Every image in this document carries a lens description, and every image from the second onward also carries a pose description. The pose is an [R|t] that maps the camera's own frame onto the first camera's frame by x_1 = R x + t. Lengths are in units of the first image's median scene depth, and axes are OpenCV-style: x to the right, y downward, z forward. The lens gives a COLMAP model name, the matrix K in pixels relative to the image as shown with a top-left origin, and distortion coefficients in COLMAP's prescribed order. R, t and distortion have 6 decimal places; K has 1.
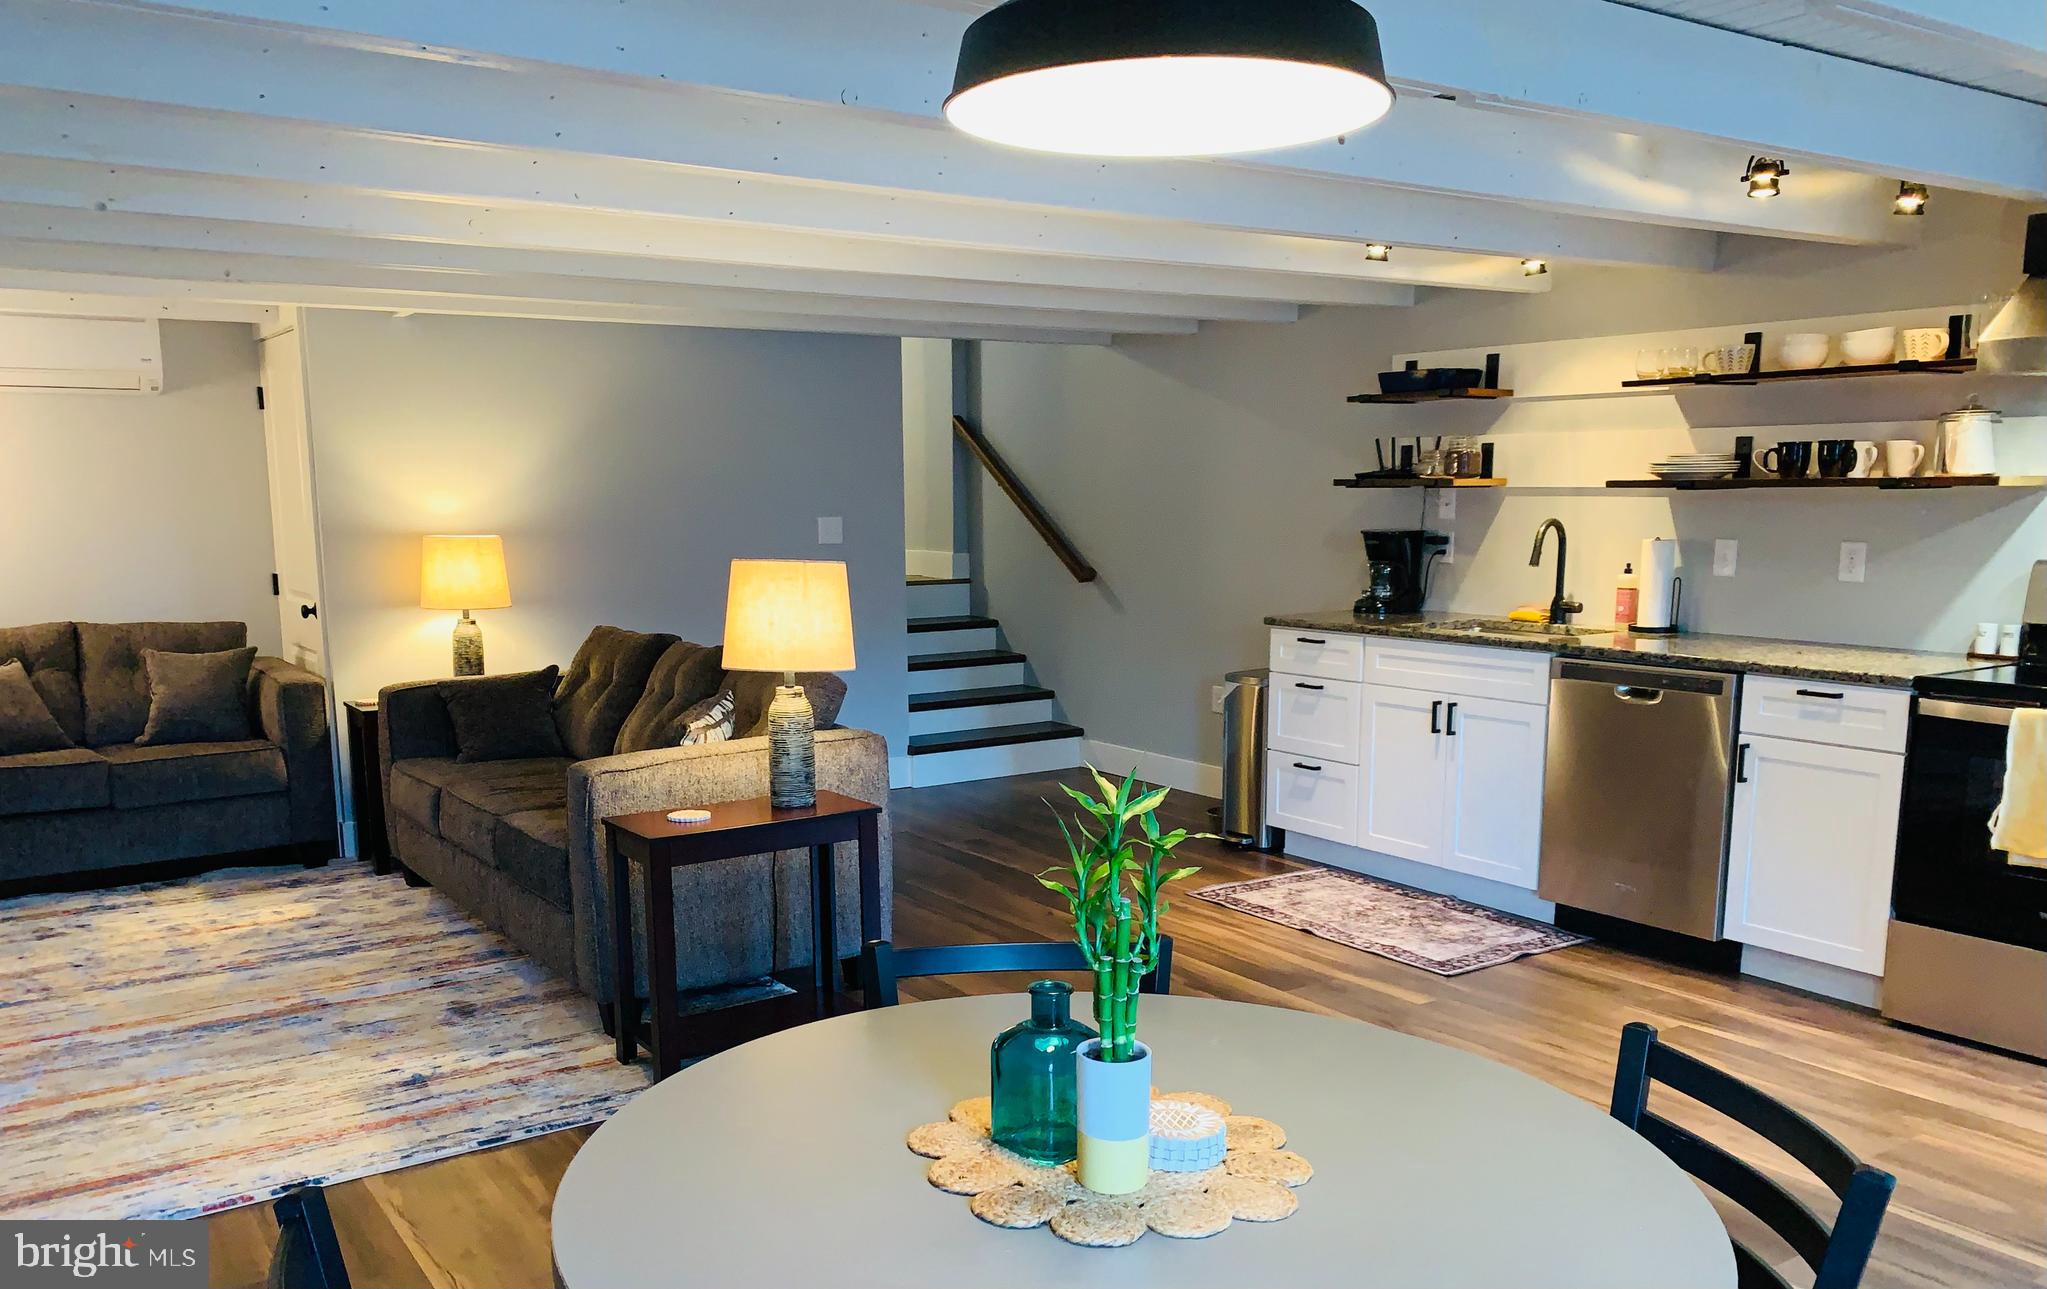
lens RADIAL K [[1630.6, 0, 1022.7], [0, 1630.6, 850.6], [0, 0, 1]] dist [-0.034857, 0.000490]
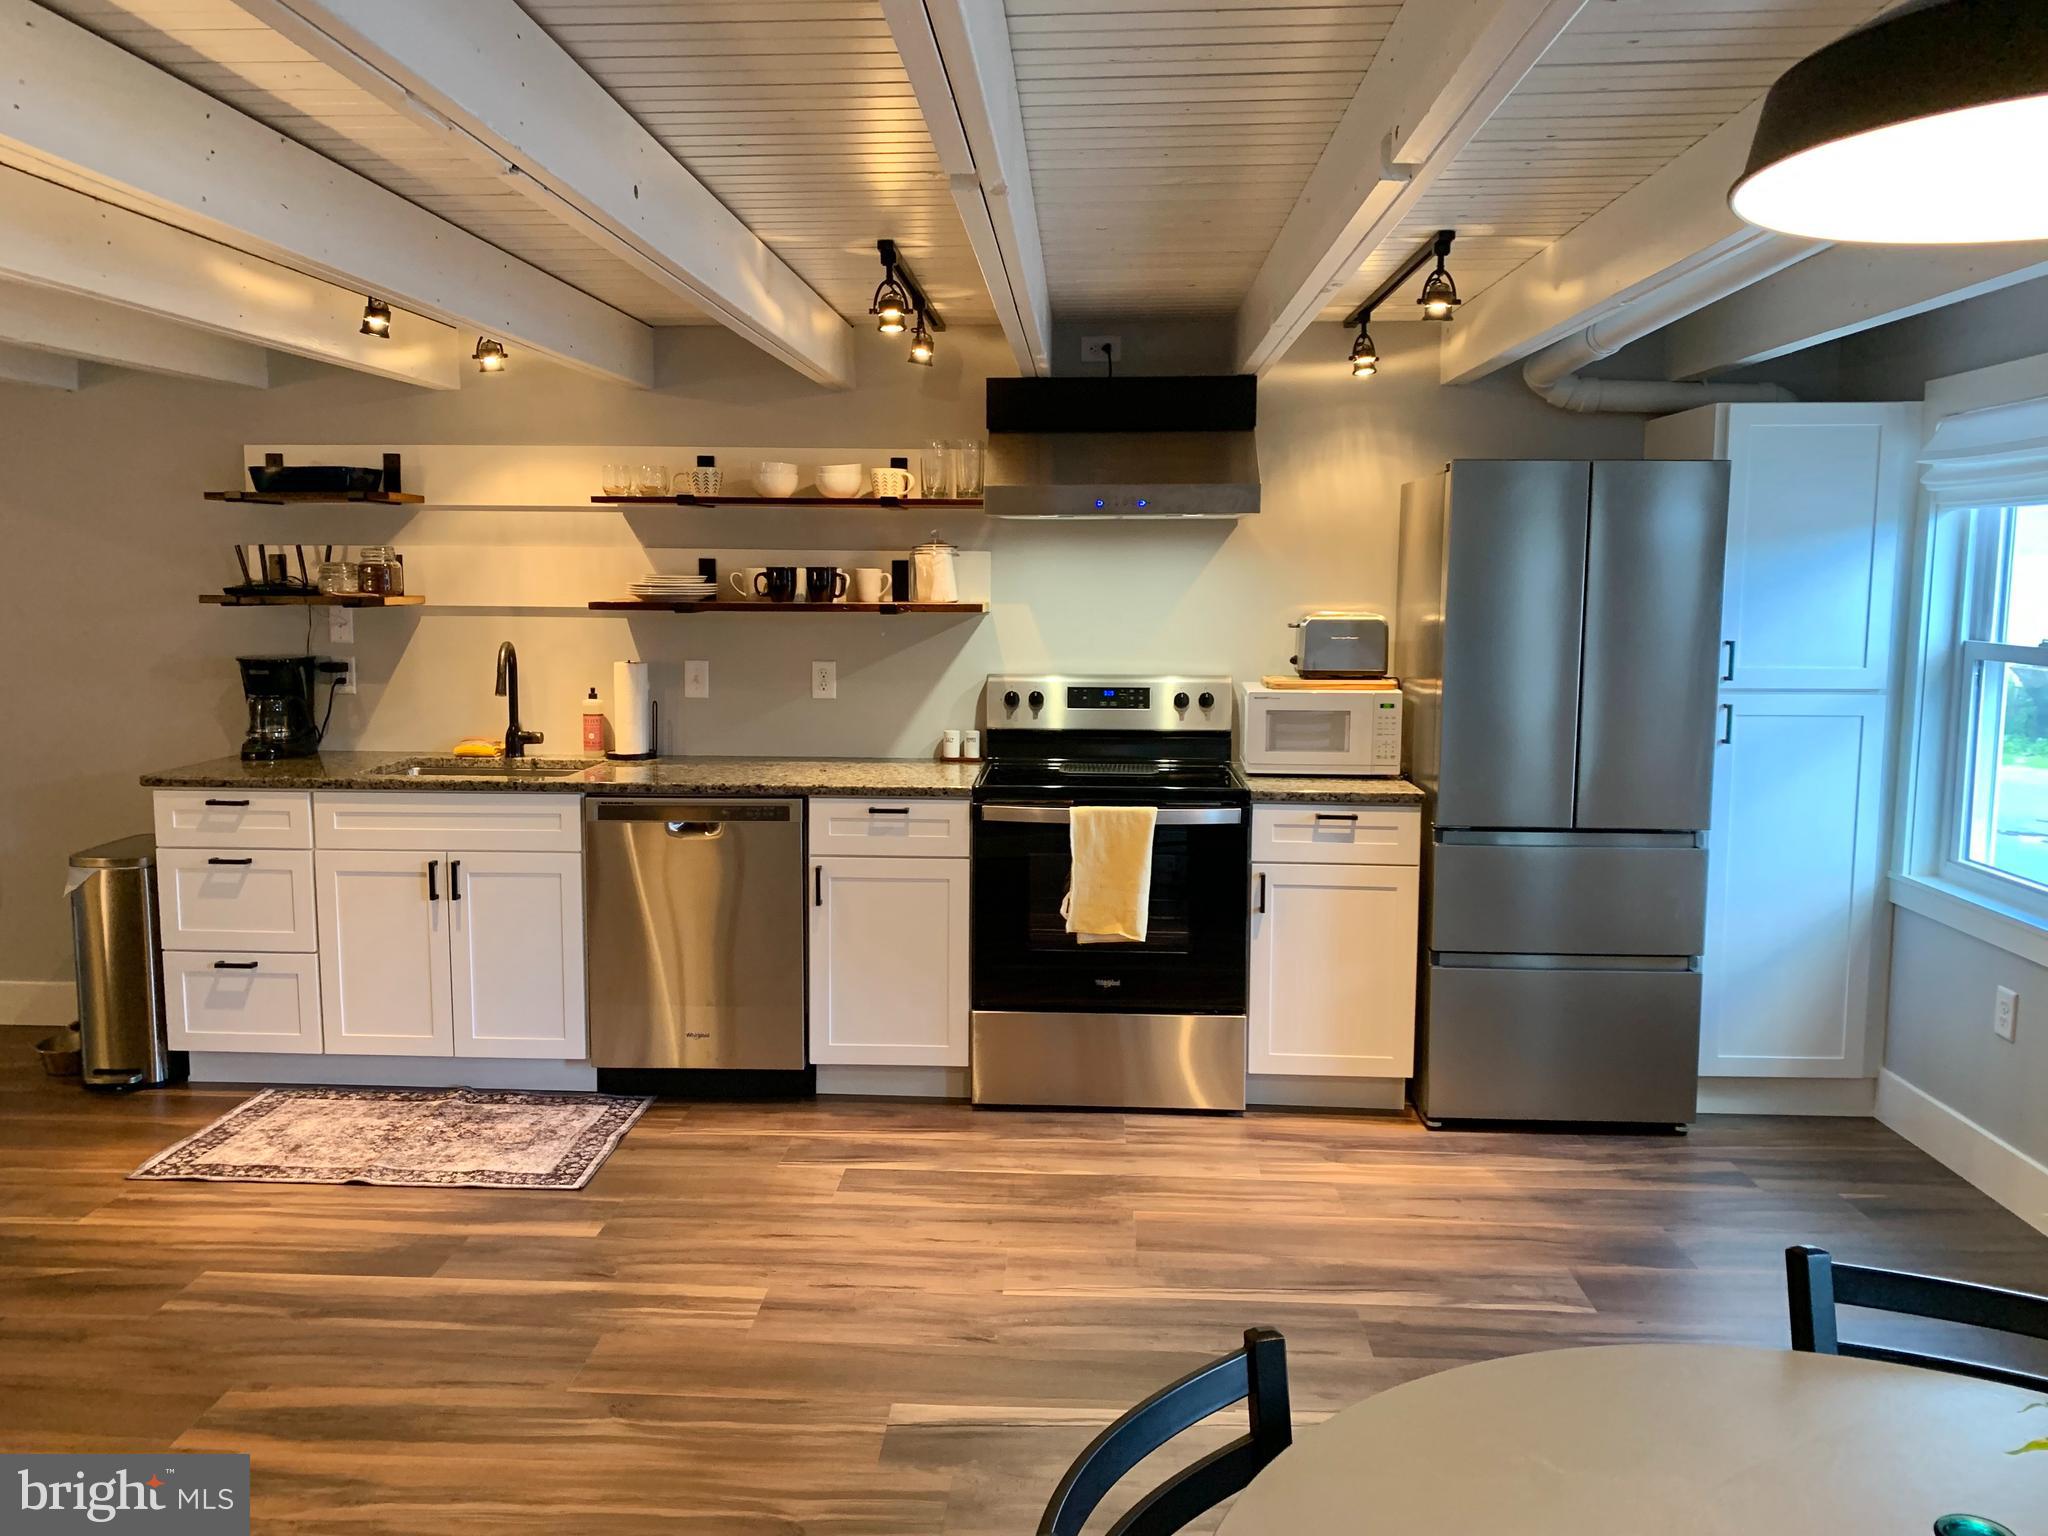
lens RADIAL K [[1529.5, 0, 1024.0], [0, 1529.5, 768.0], [0, 0, 1]] dist [0.045426, -0.085054]
pose [[0.587898, -0.082490, 0.804718, -0.200103], [0.162544, 0.986544, -0.017621, -0.076688], [-0.792437, 0.141161, 0.593395, 0.287850]]
